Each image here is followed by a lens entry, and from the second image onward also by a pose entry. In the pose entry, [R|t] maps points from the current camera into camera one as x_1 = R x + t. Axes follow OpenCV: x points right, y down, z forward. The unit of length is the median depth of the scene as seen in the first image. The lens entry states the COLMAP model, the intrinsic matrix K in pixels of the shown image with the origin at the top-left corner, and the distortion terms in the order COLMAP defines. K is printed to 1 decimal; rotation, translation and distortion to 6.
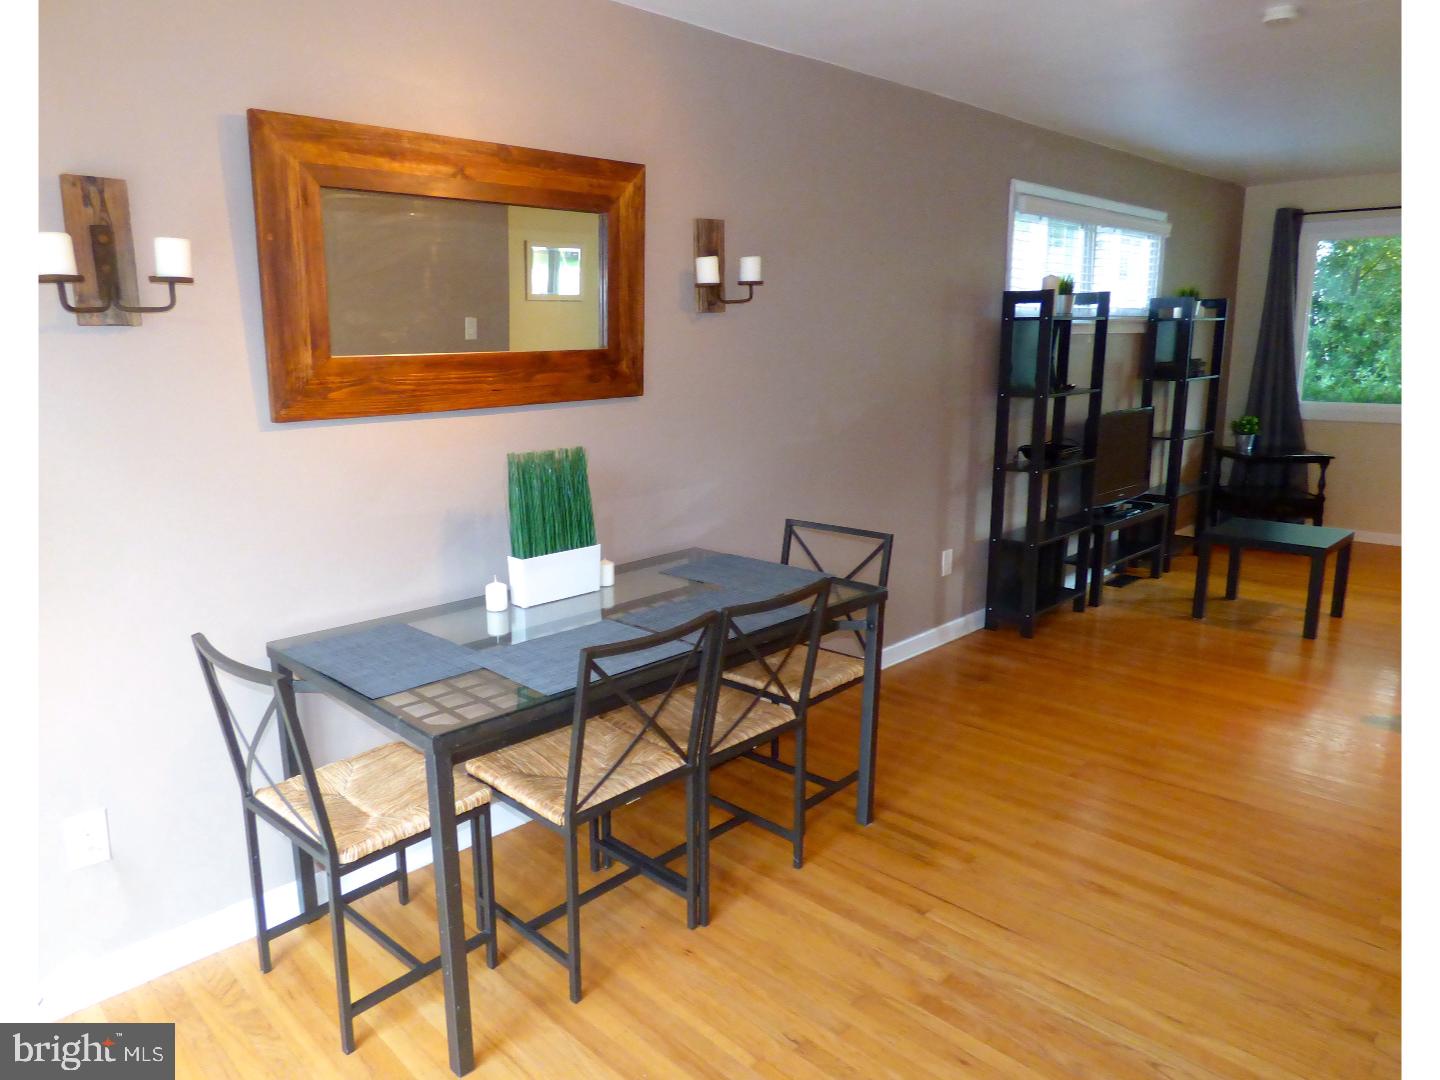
lens RADIAL K [[900.8, 0, 724.0], [0, 900.8, 532.1], [0, 0, 1]] dist [-0.000539, 0.000160]
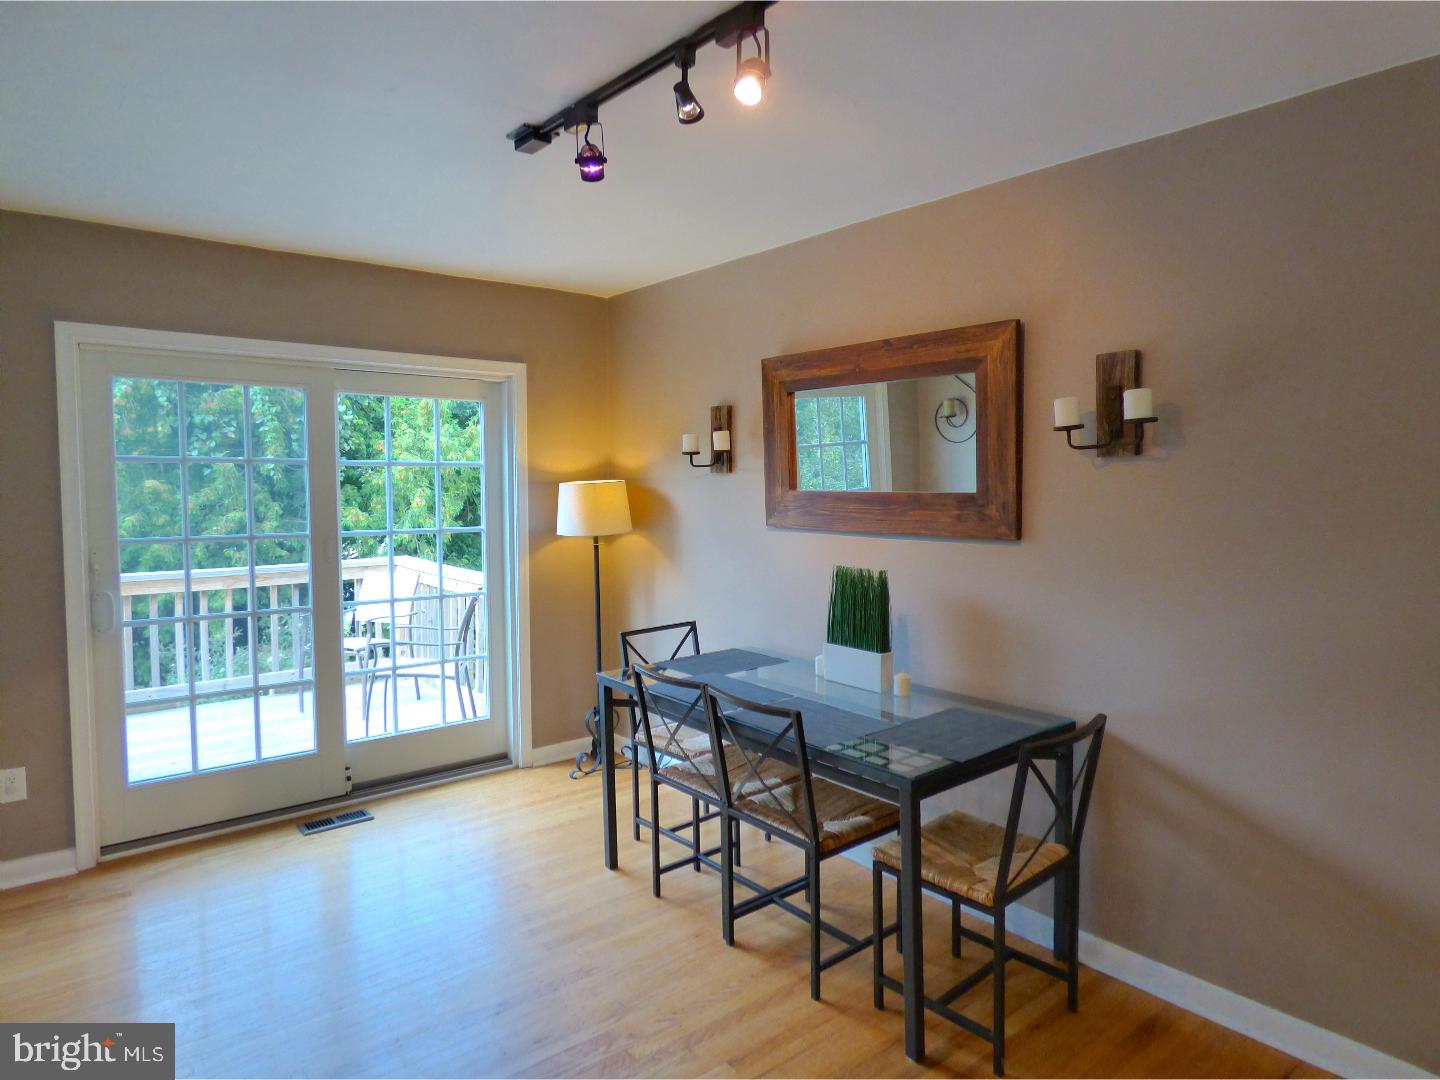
lens RADIAL K [[900.8, 0, 724.0], [0, 900.8, 532.1], [0, 0, 1]] dist [-0.000539, 0.000160]
pose [[-0.084319, 0.086742, -0.992656, 1.033650], [-0.202534, 0.973916, 0.102308, -0.221215], [0.975638, 0.209673, -0.064551, 0.838264]]
